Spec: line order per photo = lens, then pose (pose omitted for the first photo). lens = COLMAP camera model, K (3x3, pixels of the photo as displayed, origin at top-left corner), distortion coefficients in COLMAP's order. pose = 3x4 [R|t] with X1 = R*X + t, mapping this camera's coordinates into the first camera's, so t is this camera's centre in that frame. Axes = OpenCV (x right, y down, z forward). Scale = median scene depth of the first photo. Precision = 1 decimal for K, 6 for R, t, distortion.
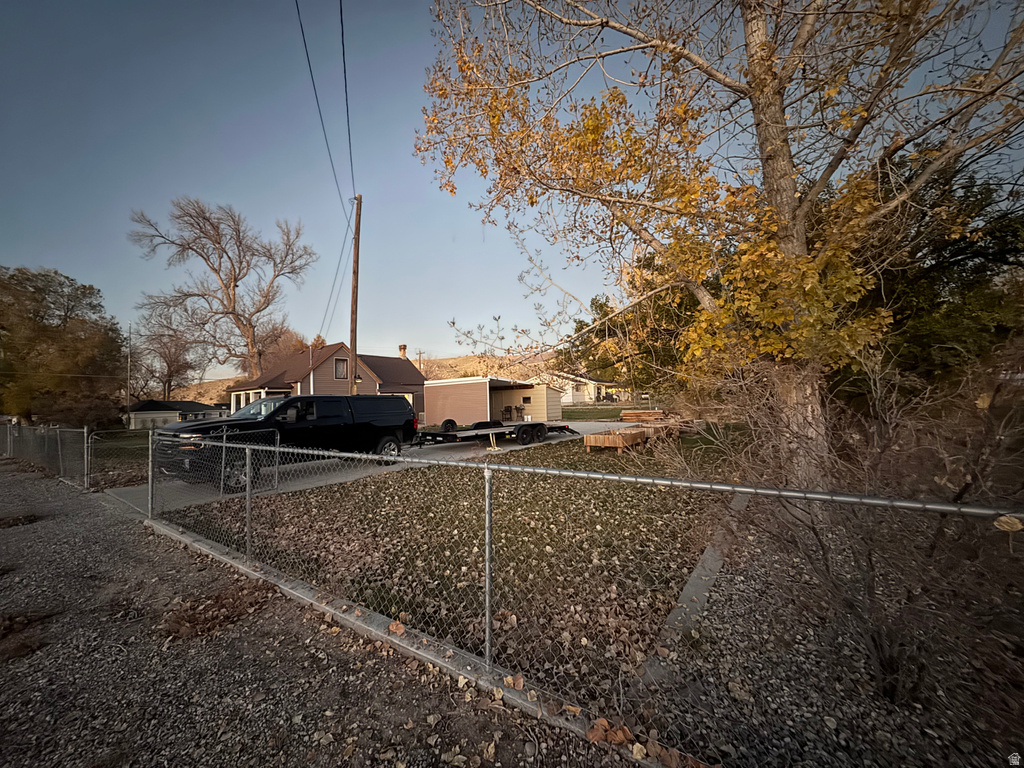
lens RADIAL K [[412.9, 0, 510.5], [0, 412.9, 384.3], [0, 0, 1]] dist [-0.002214, 0.000282]
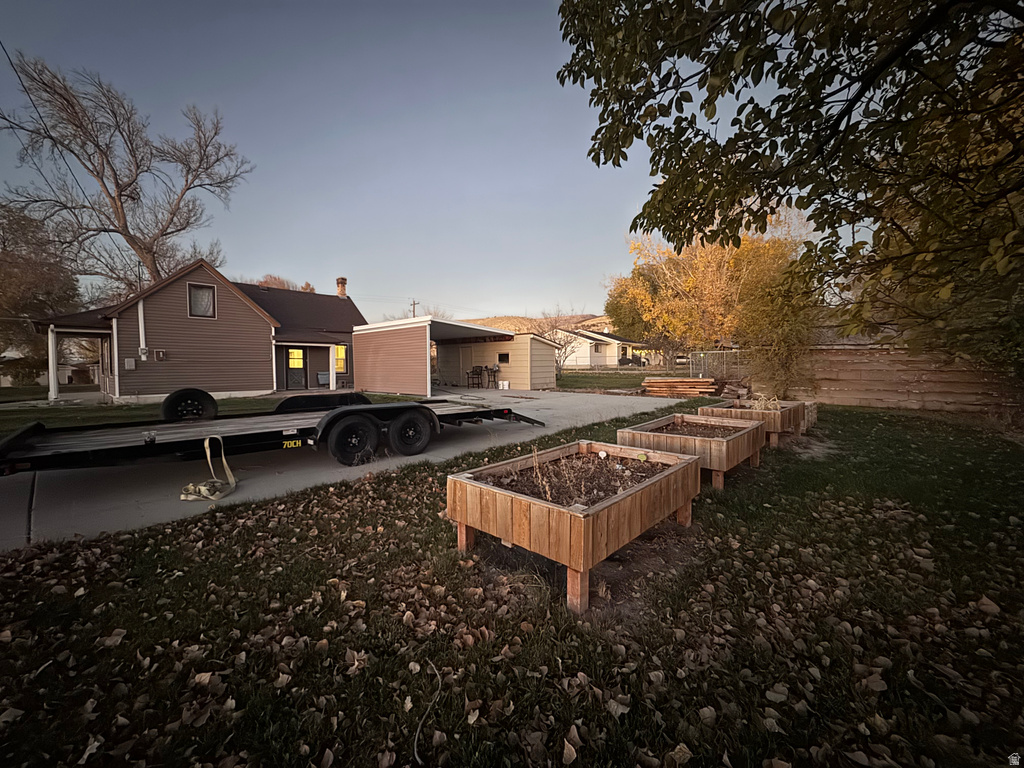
lens RADIAL K [[412.9, 0, 513.5], [0, 412.9, 383.7], [0, 0, 1]] dist [-0.002214, 0.000282]
pose [[0.997576, 0.026879, -0.064185, 0.088366], [-0.021066, 0.995756, 0.089586, 0.017131], [0.066321, -0.088017, 0.993909, 0.291497]]
